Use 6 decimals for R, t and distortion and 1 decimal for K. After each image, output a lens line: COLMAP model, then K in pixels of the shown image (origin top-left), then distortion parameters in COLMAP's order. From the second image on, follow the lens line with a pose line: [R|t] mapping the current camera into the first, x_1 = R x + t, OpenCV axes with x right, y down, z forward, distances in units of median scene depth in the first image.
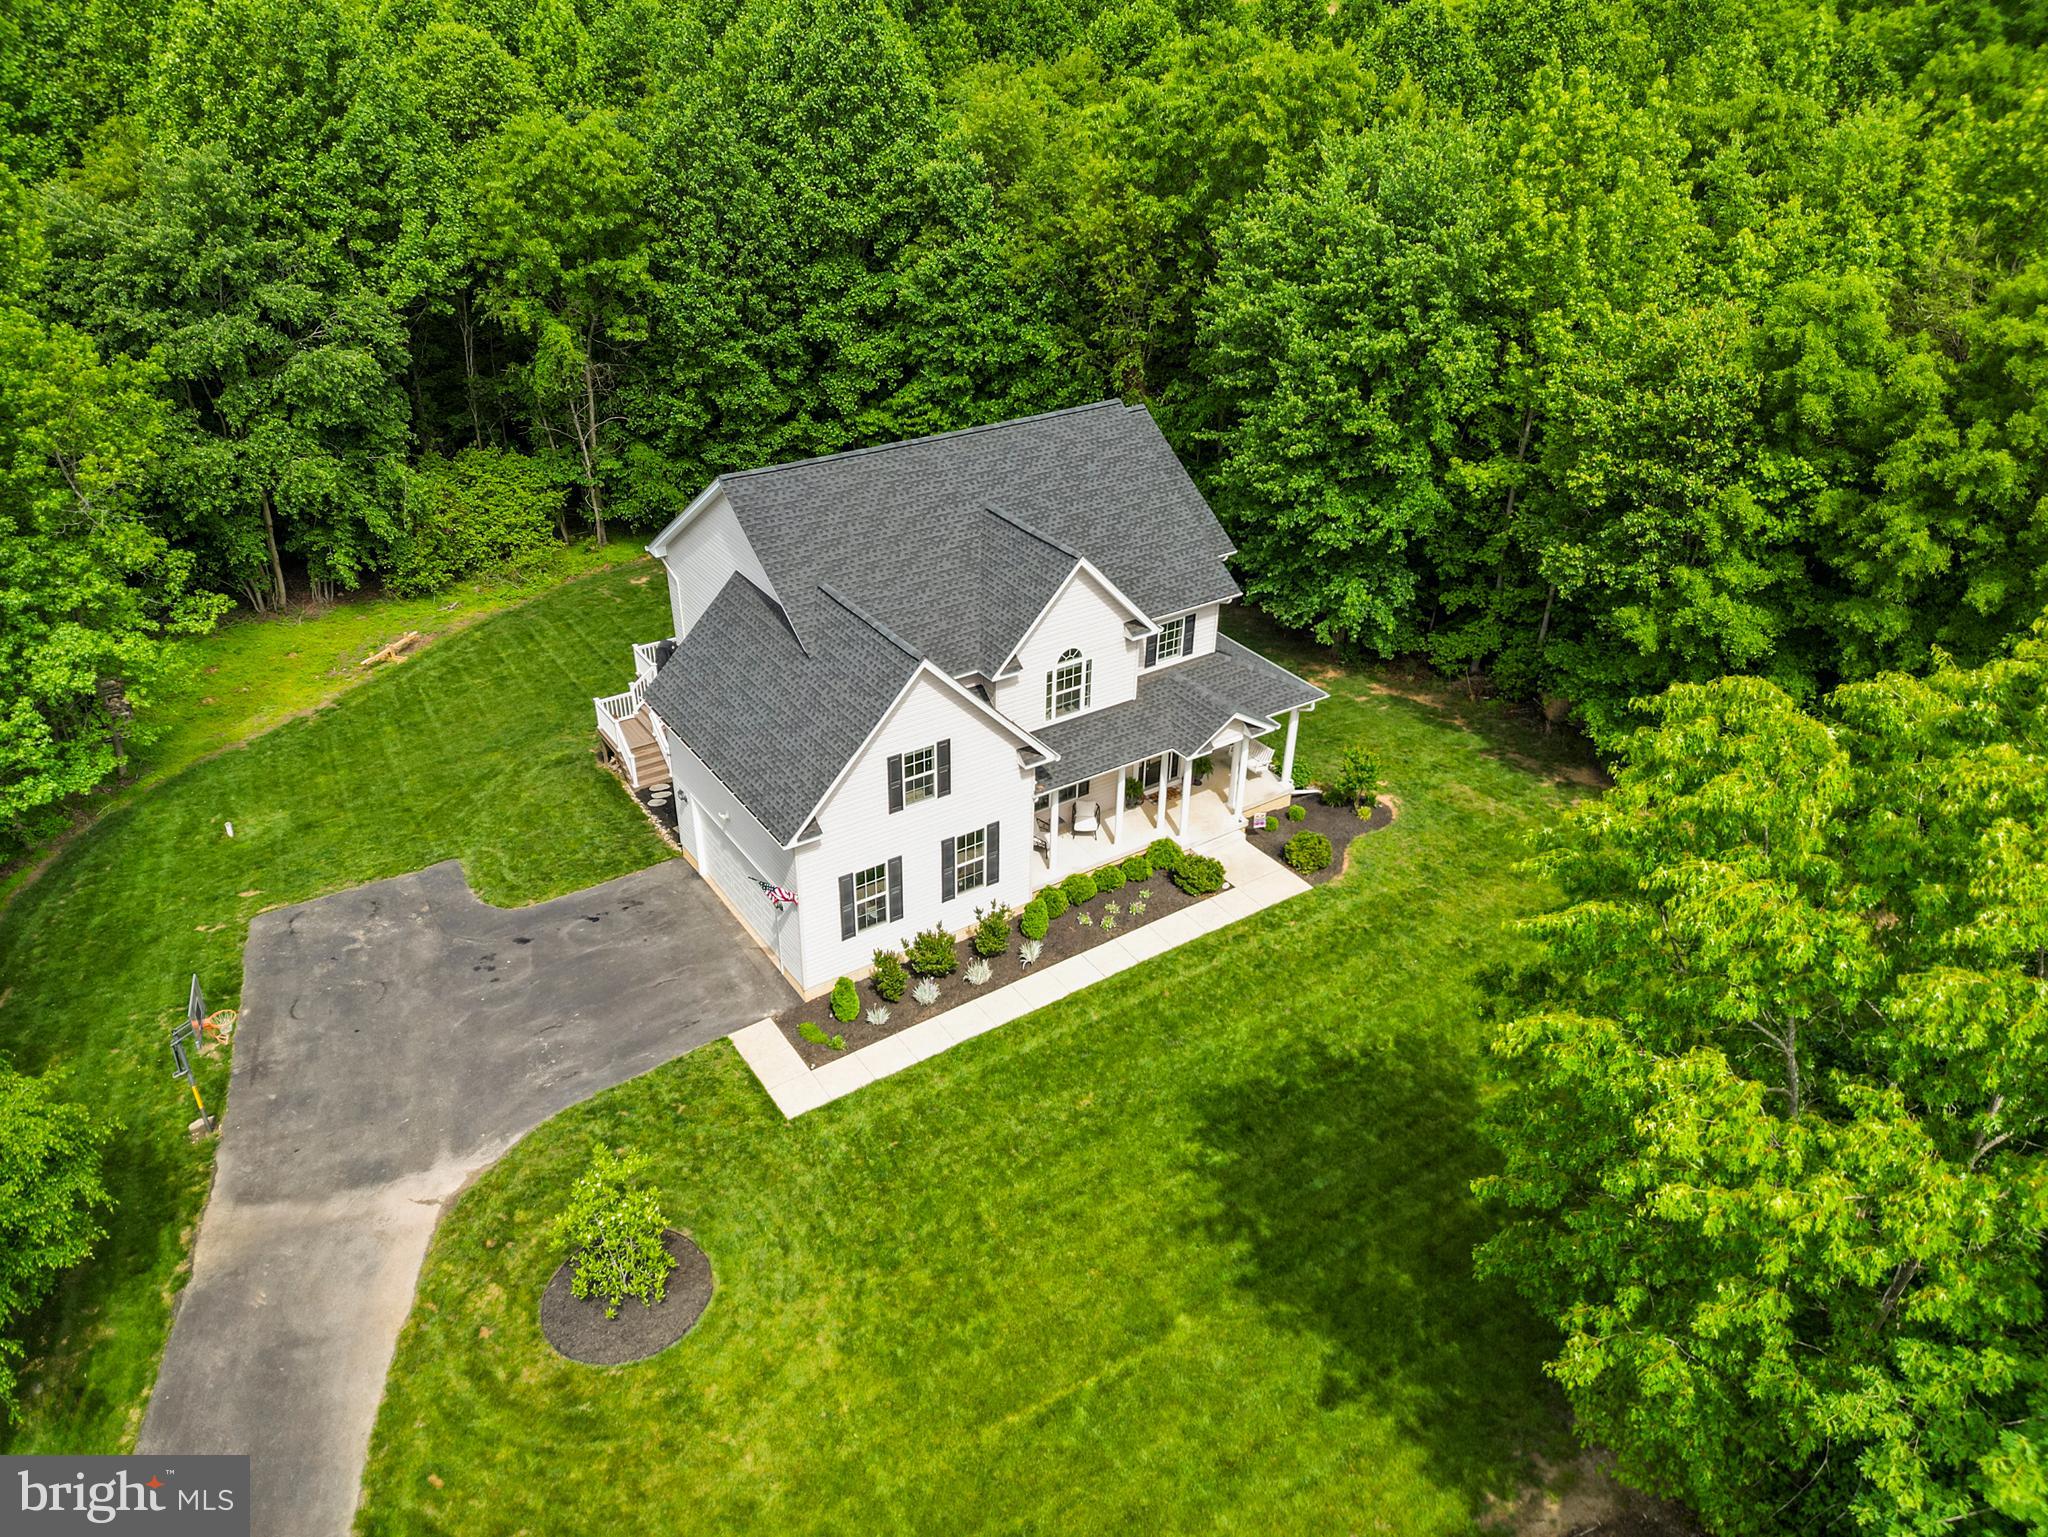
lens RADIAL K [[1495.9, 0, 1024.0], [0, 1495.9, 768.5], [0, 0, 1]] dist [0.038073, -0.044293]
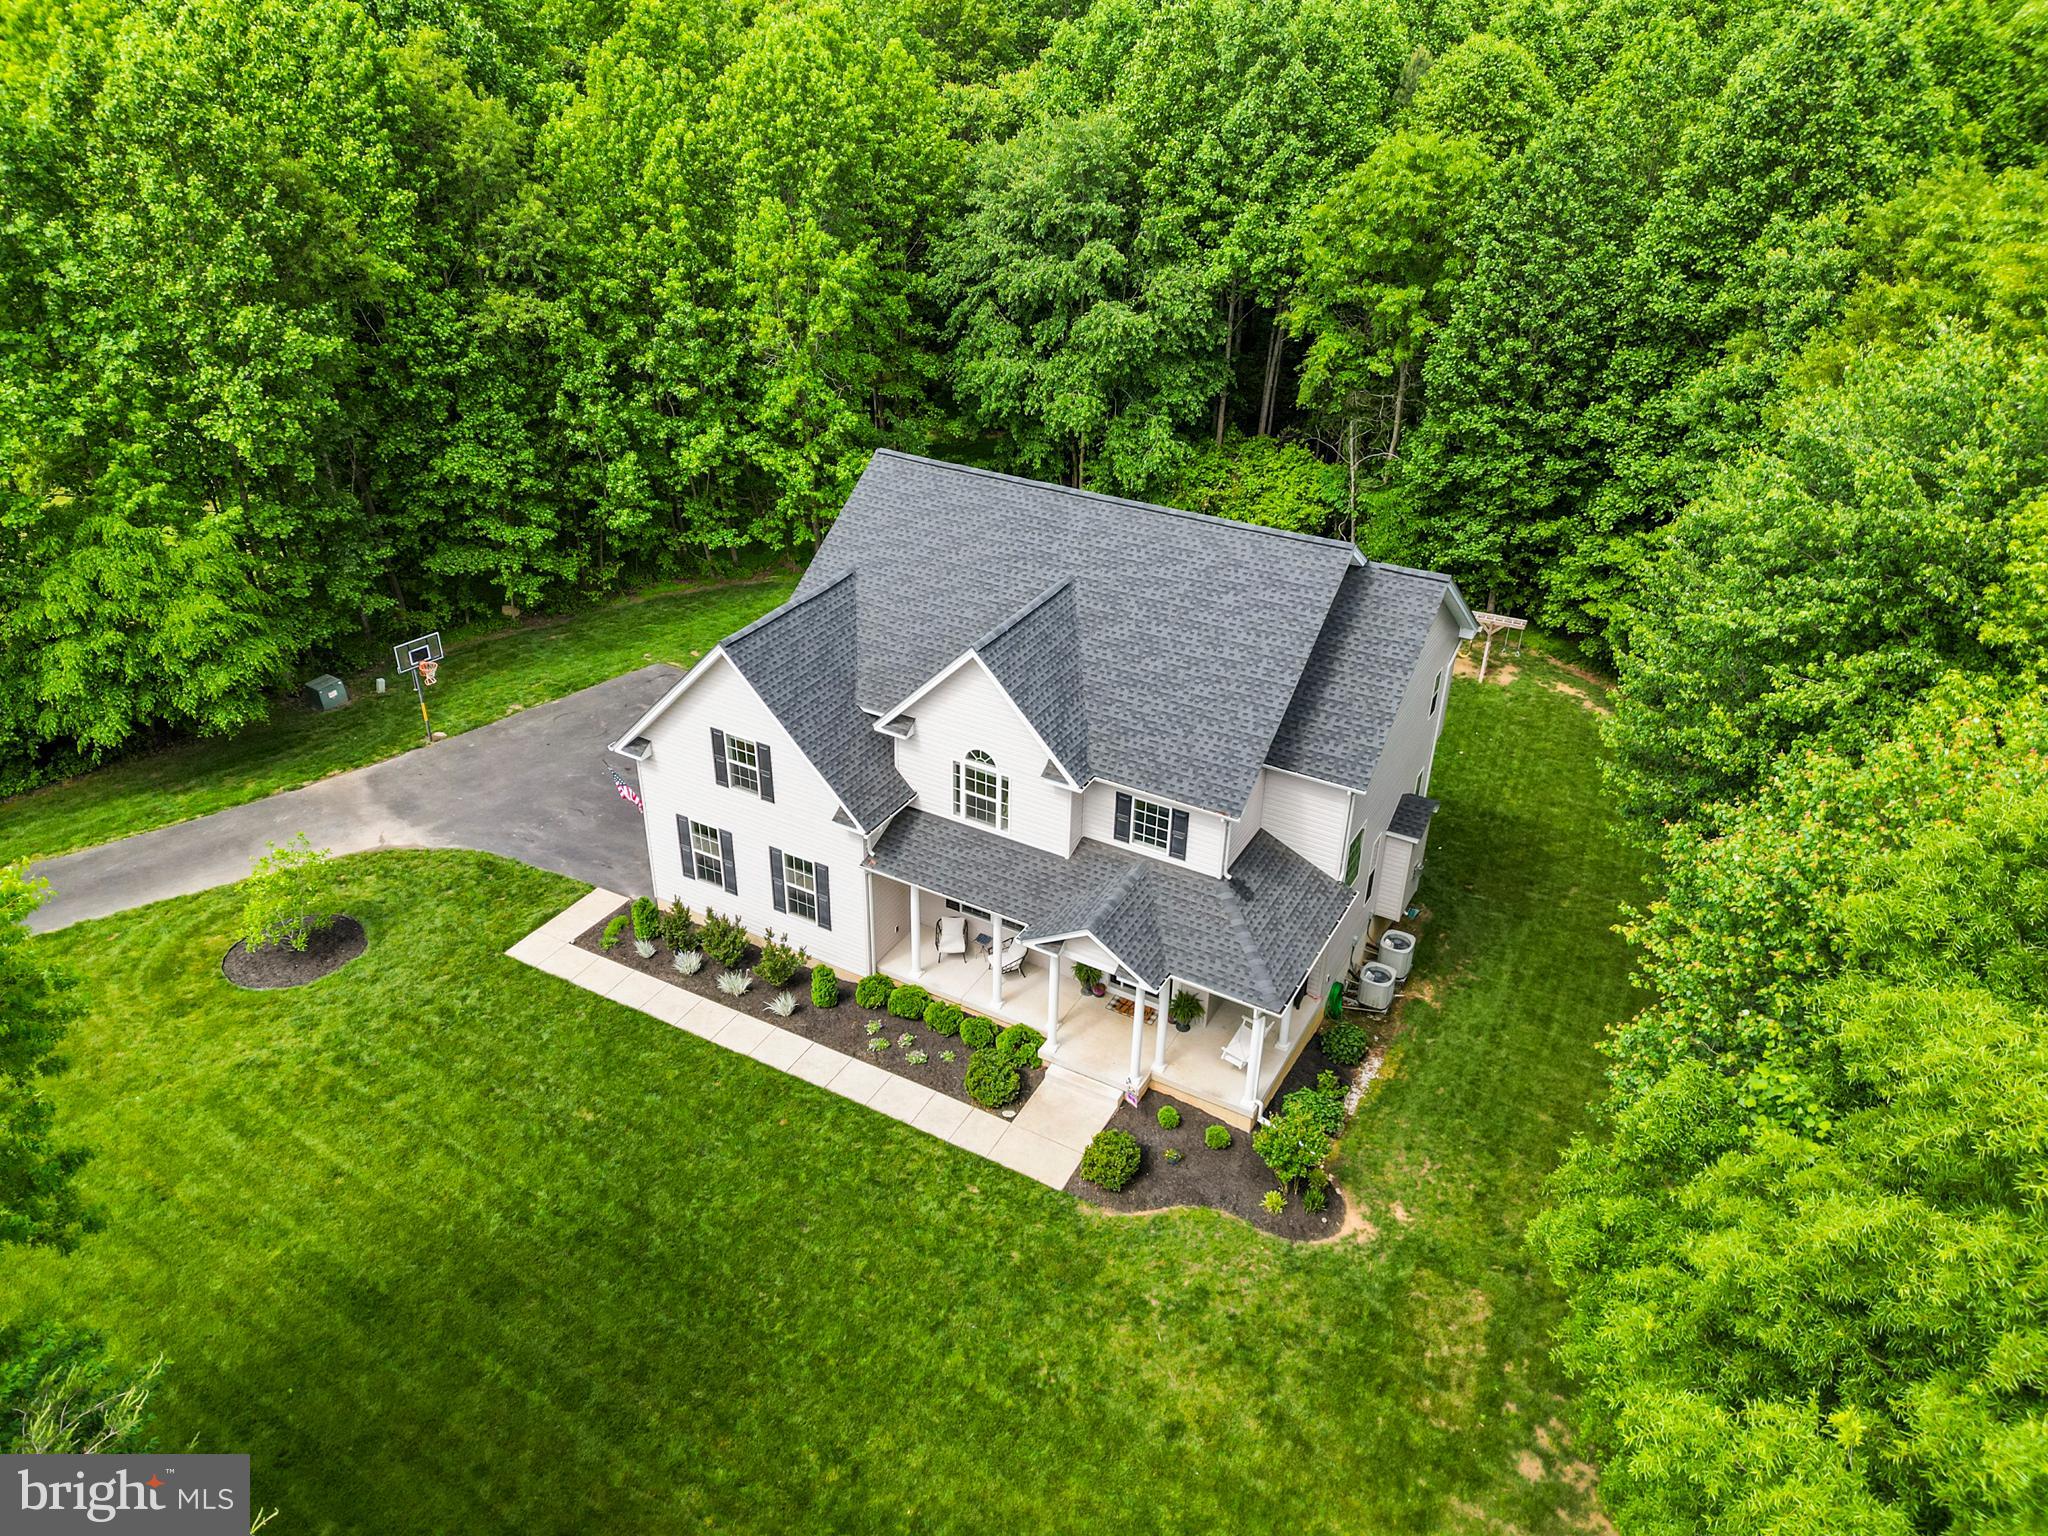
lens RADIAL K [[1466.0, 0, 1010.3], [0, 1466.0, 744.9], [0, 0, 1]] dist [0.024036, -0.006274]
pose [[0.446607, 0.441649, -0.778131, 0.688010], [-0.464595, 0.857717, 0.220167, -0.274369], [0.764653, 0.263188, 0.588250, 0.515622]]
